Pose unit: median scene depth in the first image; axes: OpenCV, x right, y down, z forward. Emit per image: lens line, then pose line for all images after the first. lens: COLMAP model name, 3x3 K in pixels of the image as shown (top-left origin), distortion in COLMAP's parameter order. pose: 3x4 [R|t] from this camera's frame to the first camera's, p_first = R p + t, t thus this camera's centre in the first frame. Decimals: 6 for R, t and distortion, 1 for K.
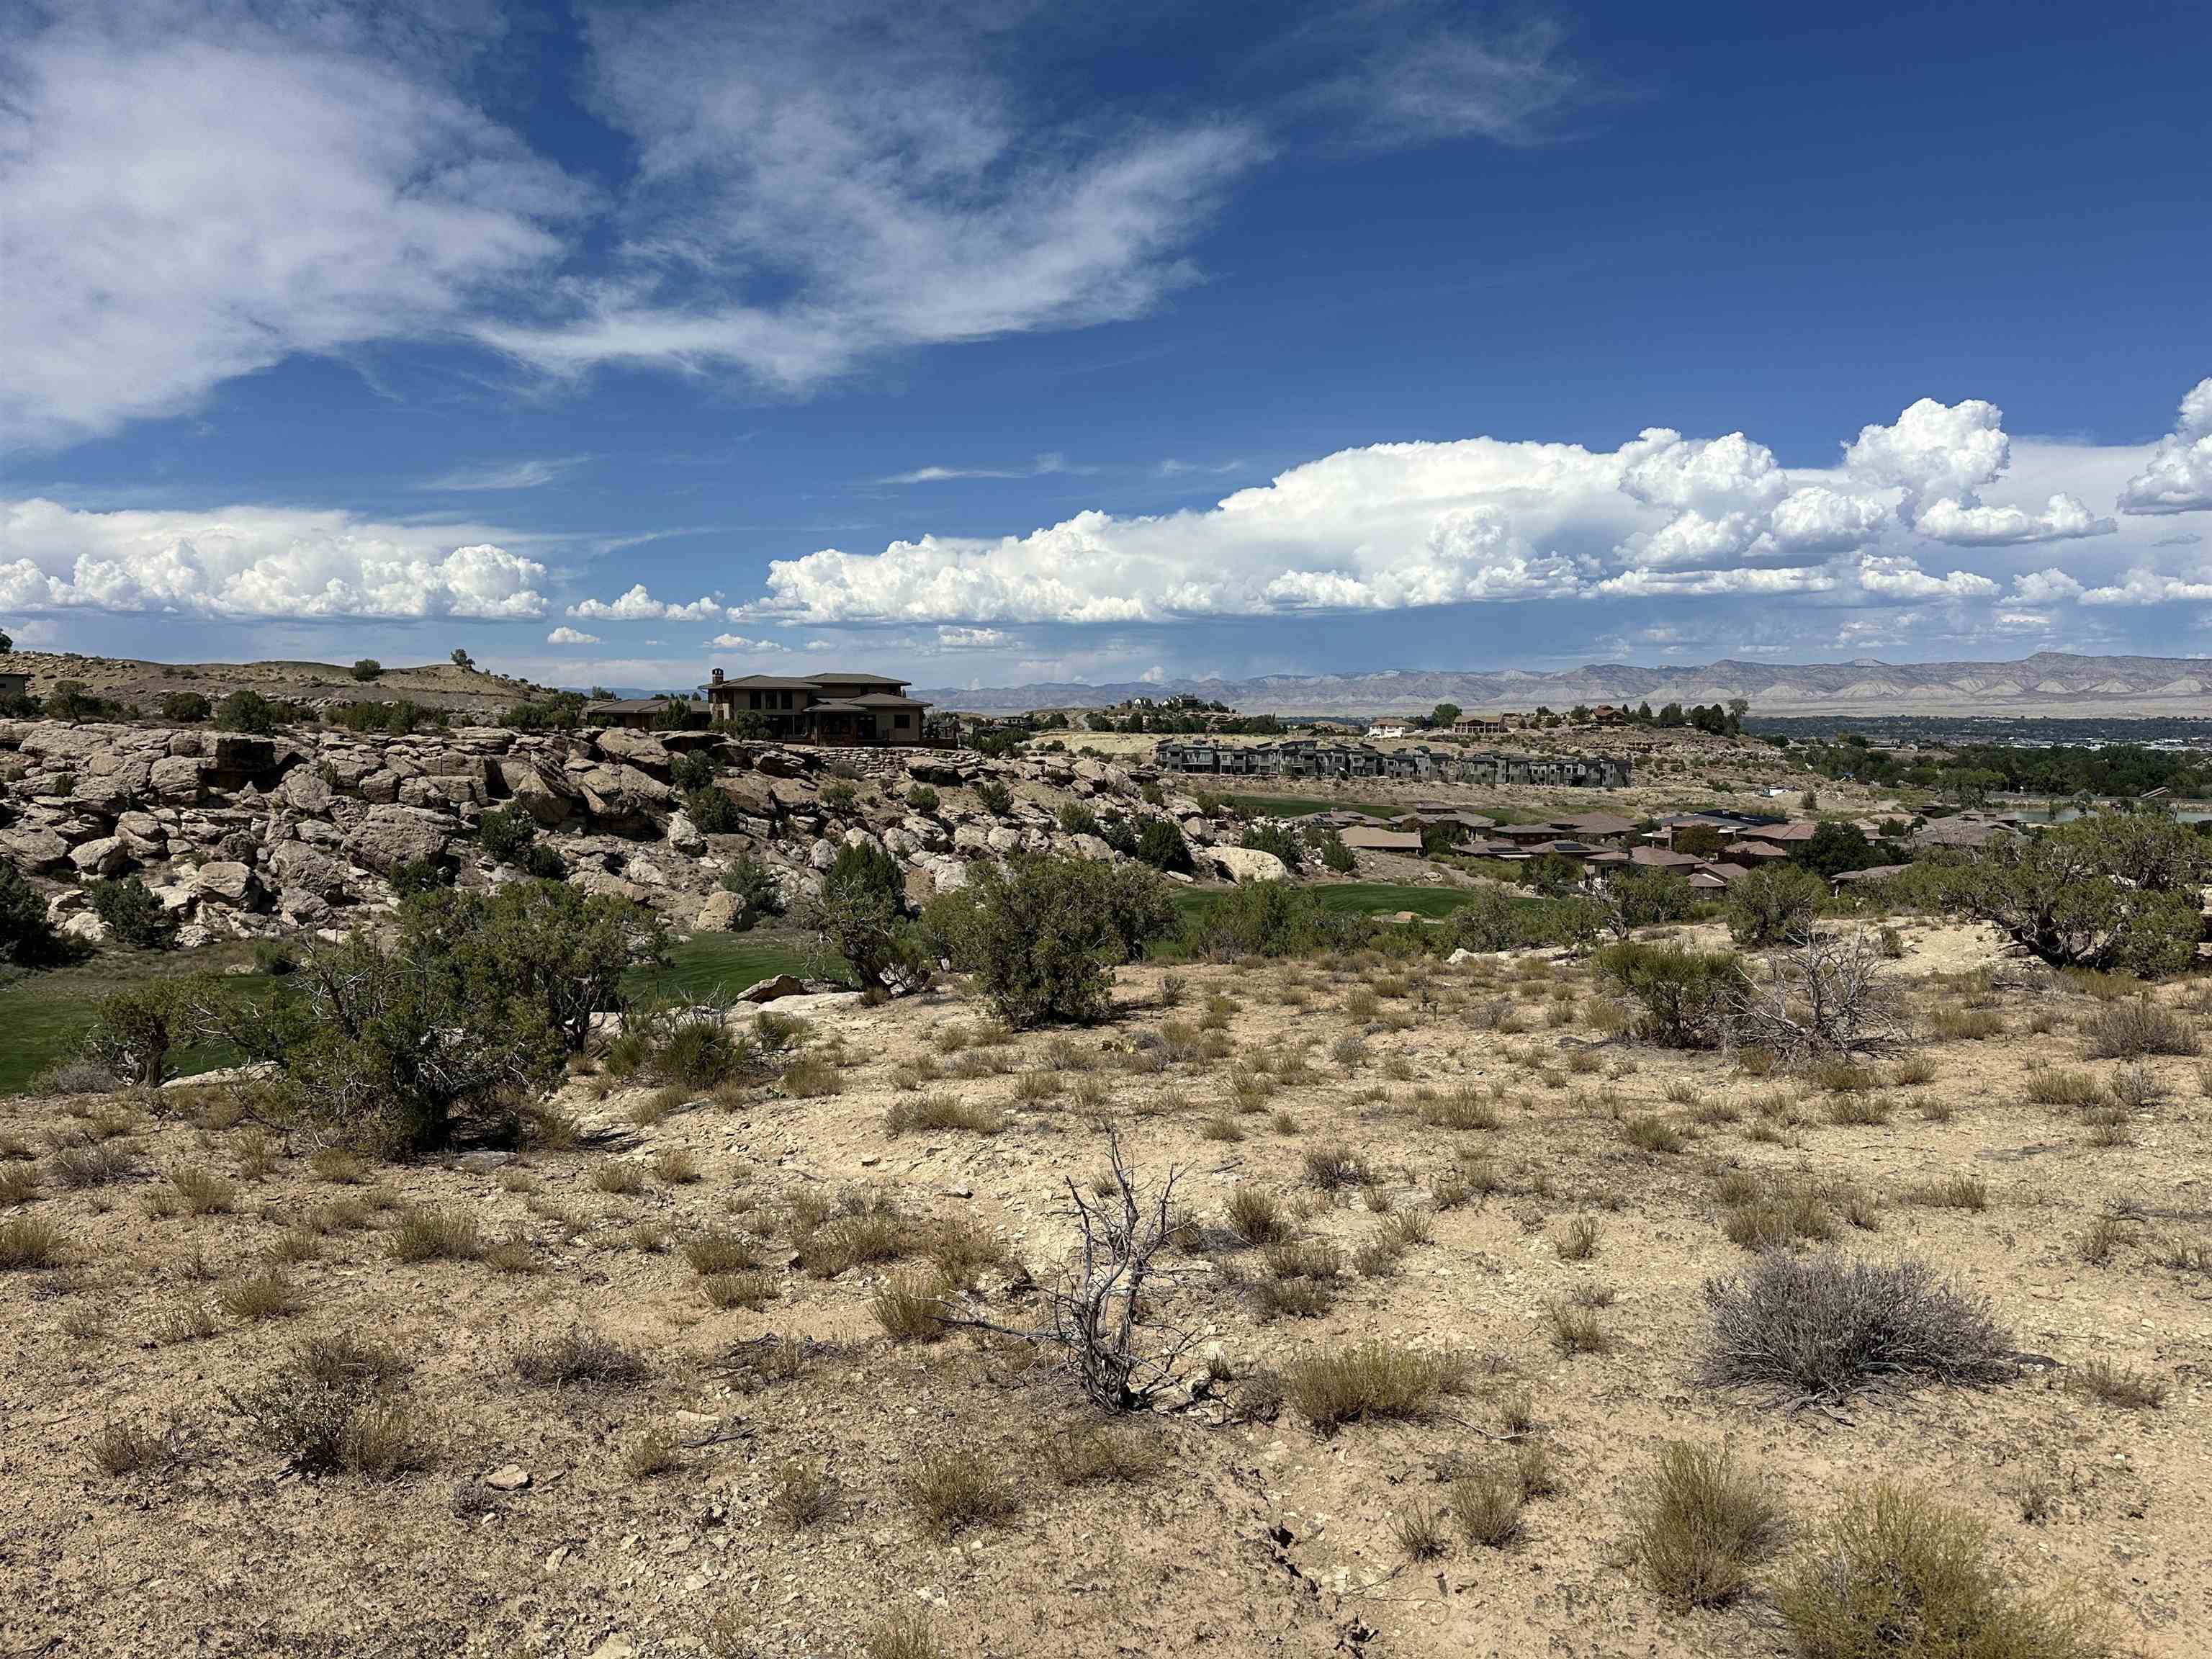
lens RADIAL K [[1518.6, 0, 1106.0], [0, 1518.6, 829.5], [0, 0, 1]] dist [0.145841, -0.077807]
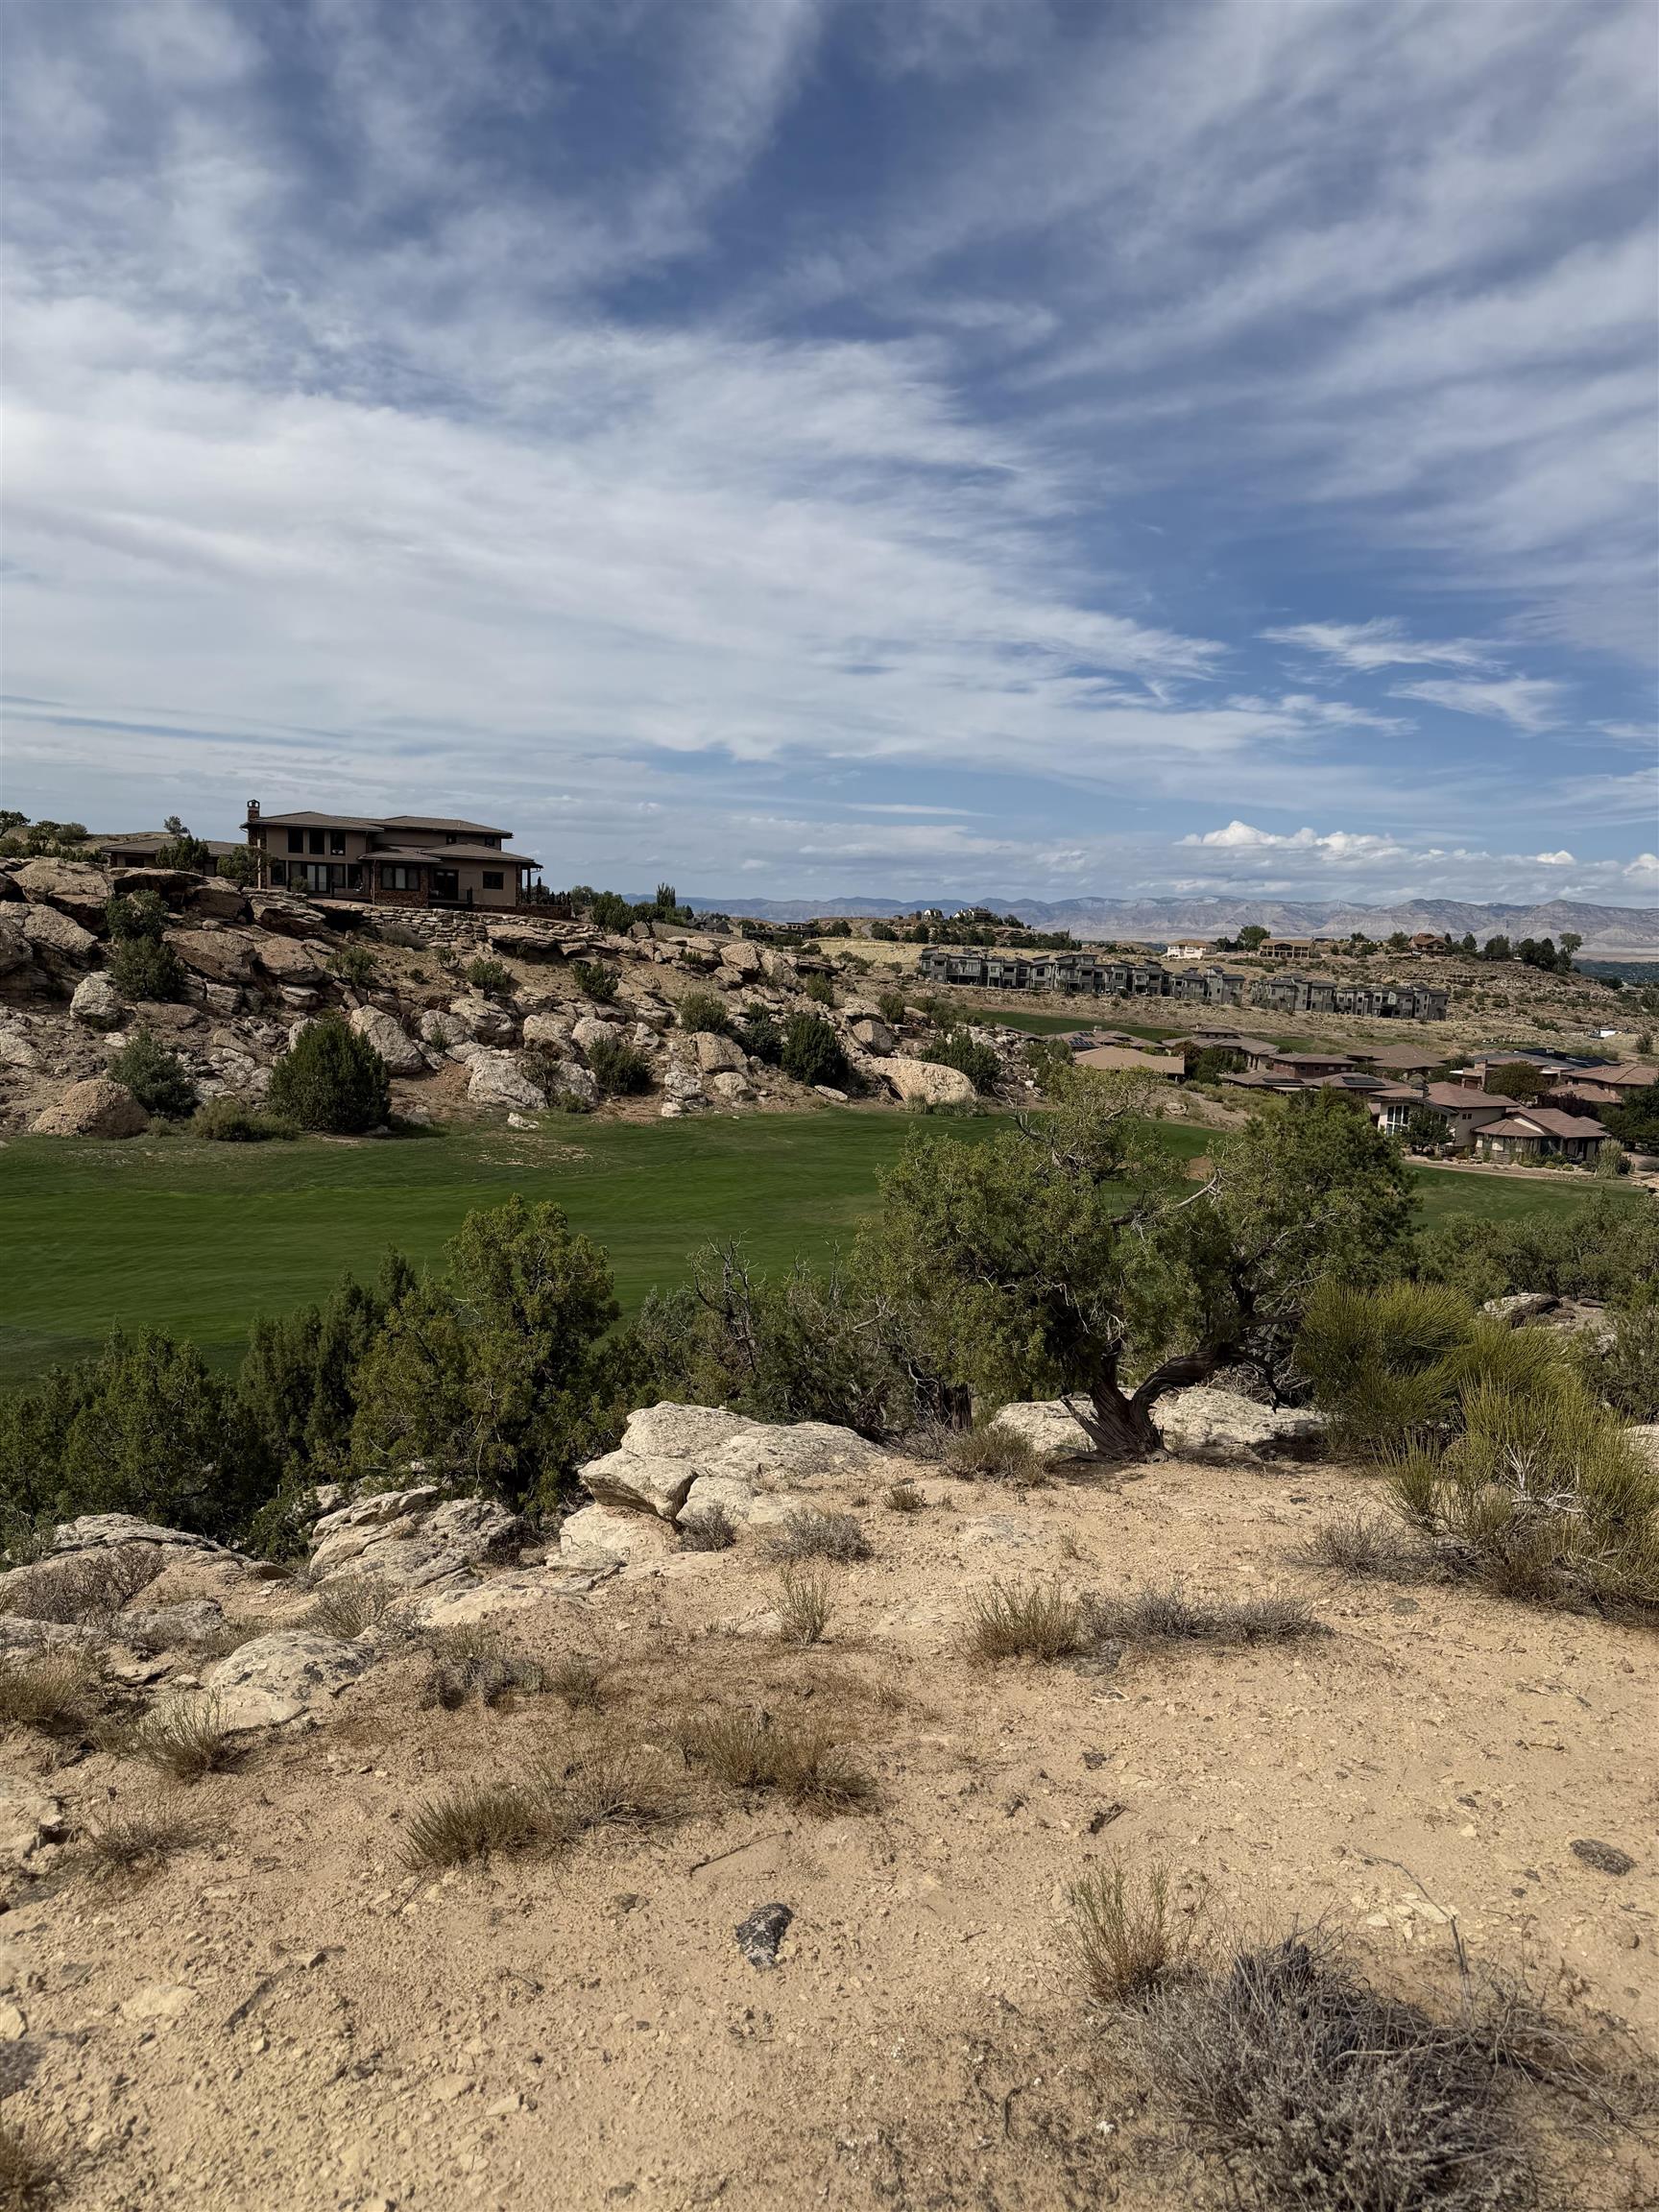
lens RADIAL K [[1494.7, 0, 829.5], [0, 1494.7, 1106.0], [0, 0, 1]] dist [0.172605, -0.323131]
pose [[0.997188, 0.047218, -0.058187, 0.126876], [-0.044866, 0.998148, 0.041083, 0.008283], [0.060019, -0.038357, 0.997460, 0.316282]]
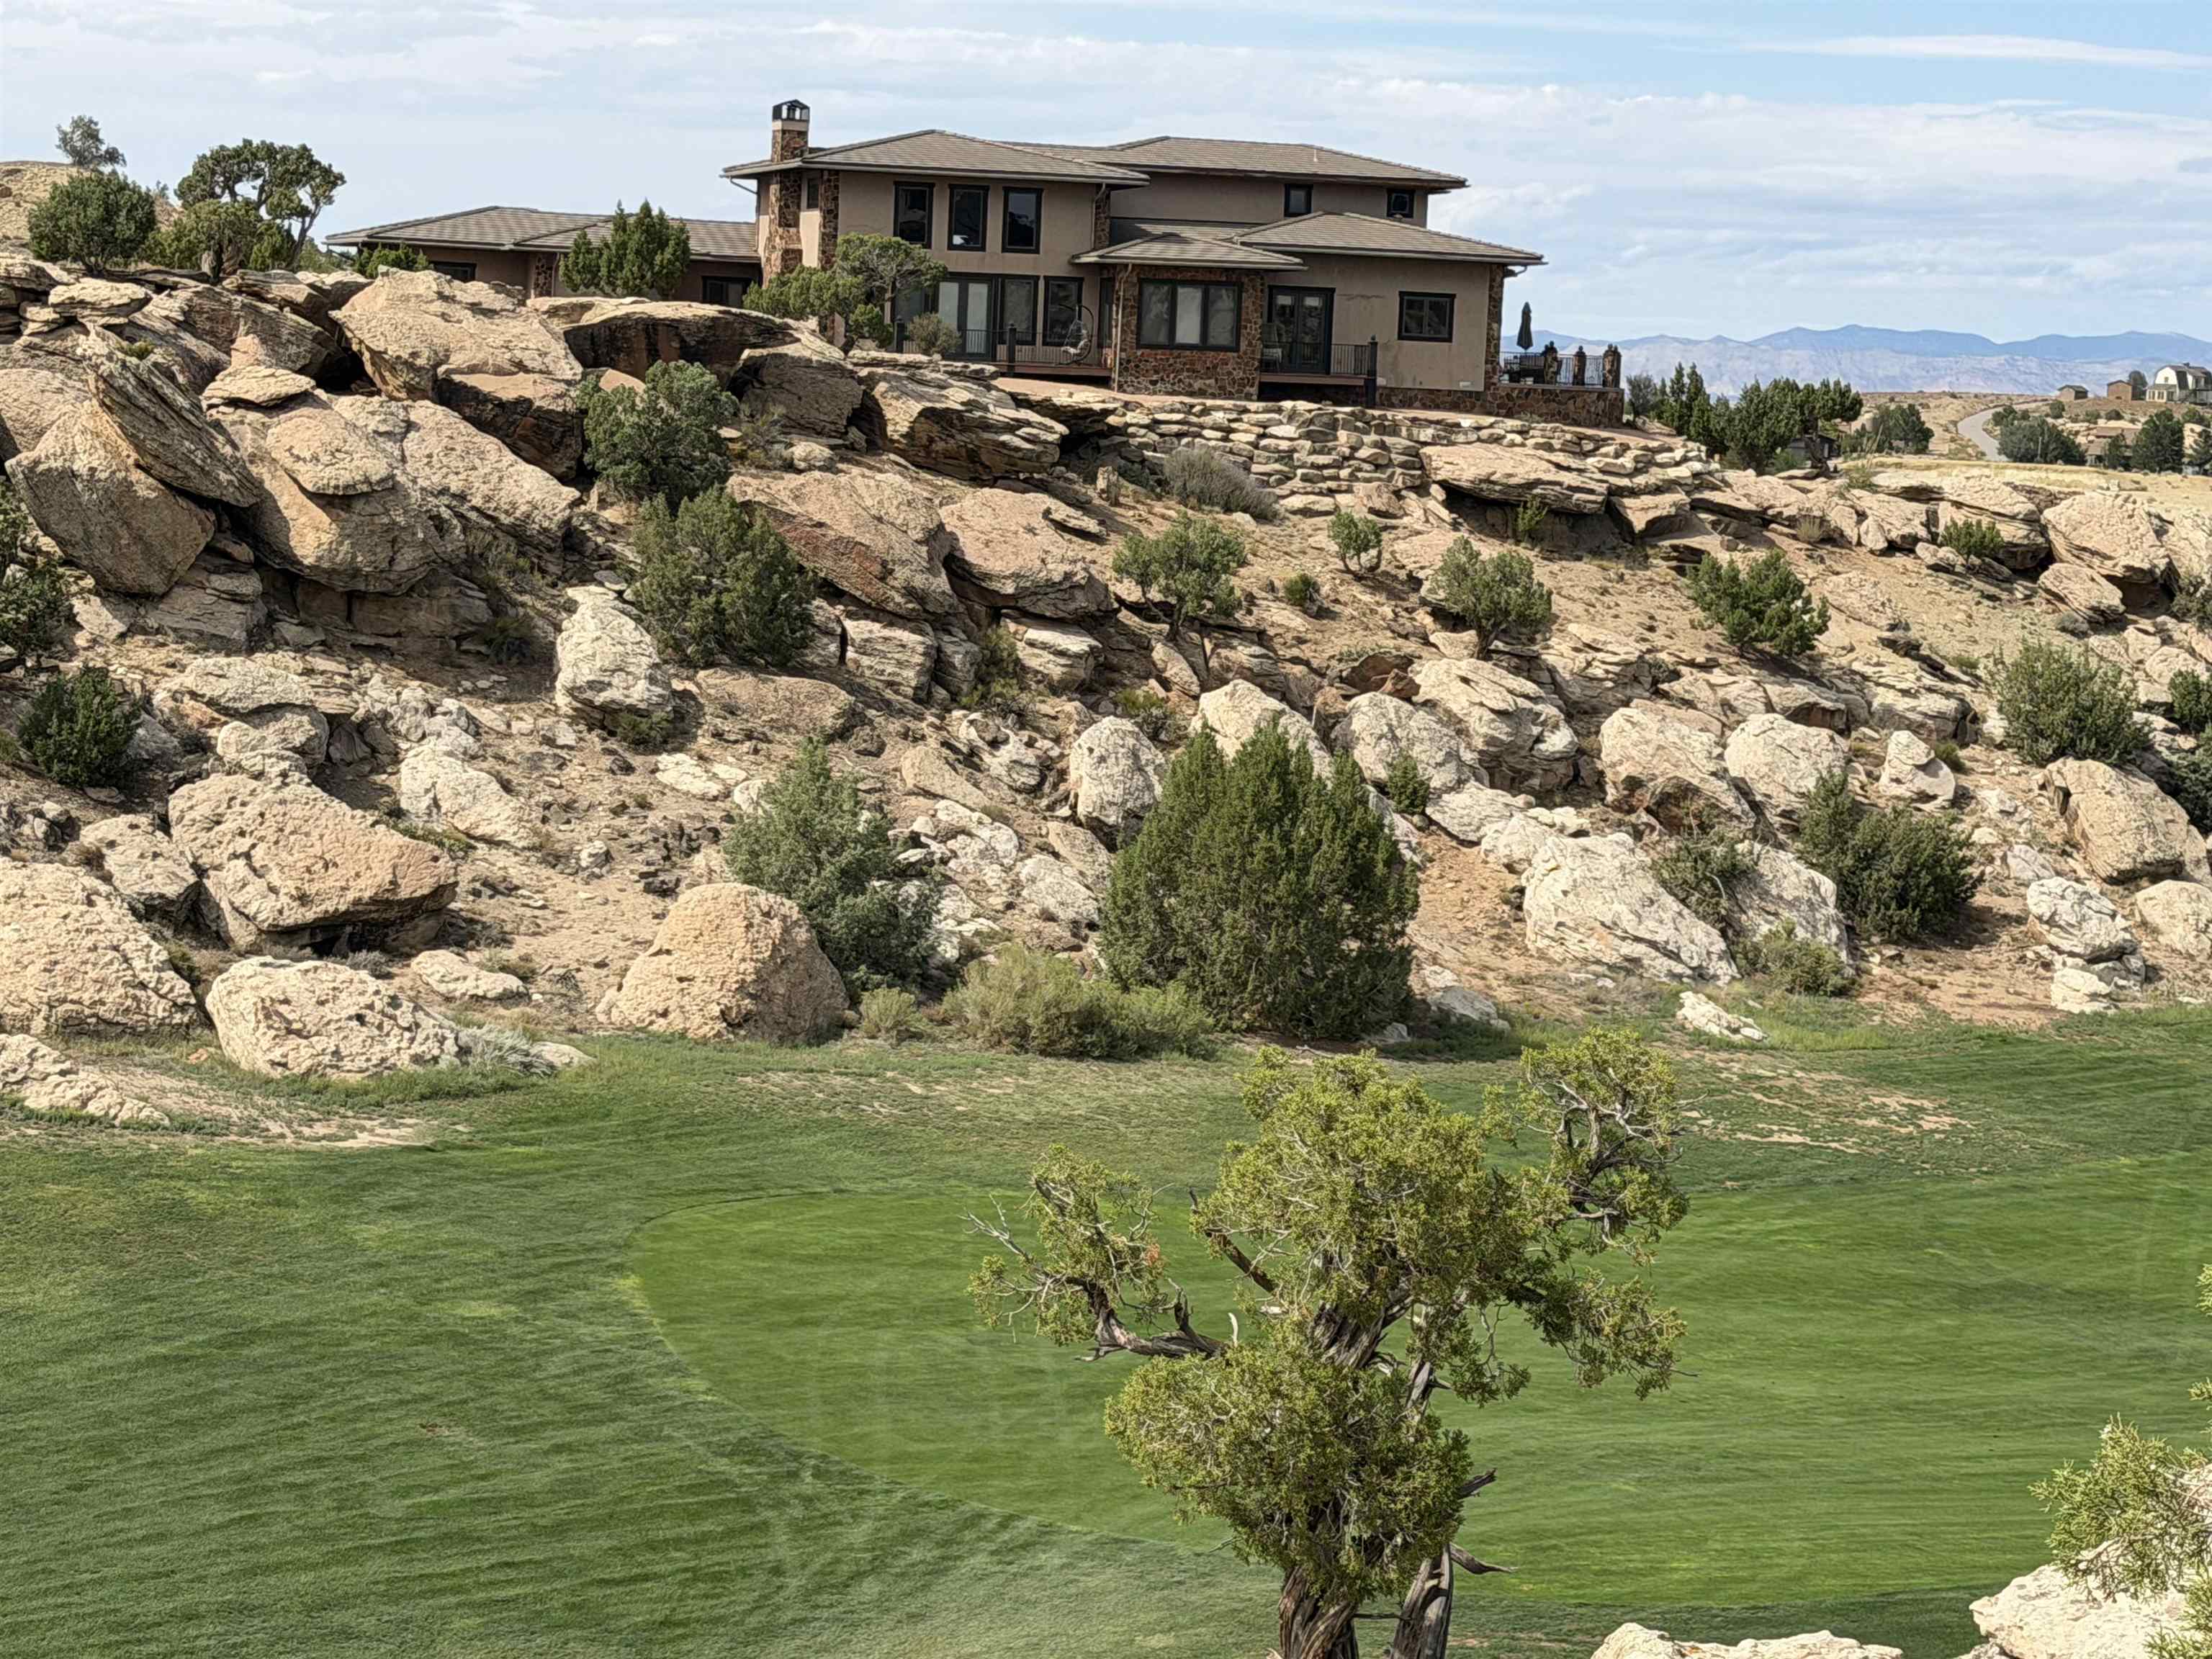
lens RADIAL K [[4647.2, 0, 1106.0], [0, 4647.2, 829.5], [0, 0, 1]] dist [0.131927, 0.002458]
pose [[0.980539, 0.058214, -0.187494, -0.039755], [-0.056002, 0.998285, 0.017078, 0.013903], [0.188167, -0.006246, 0.982117, 0.236927]]
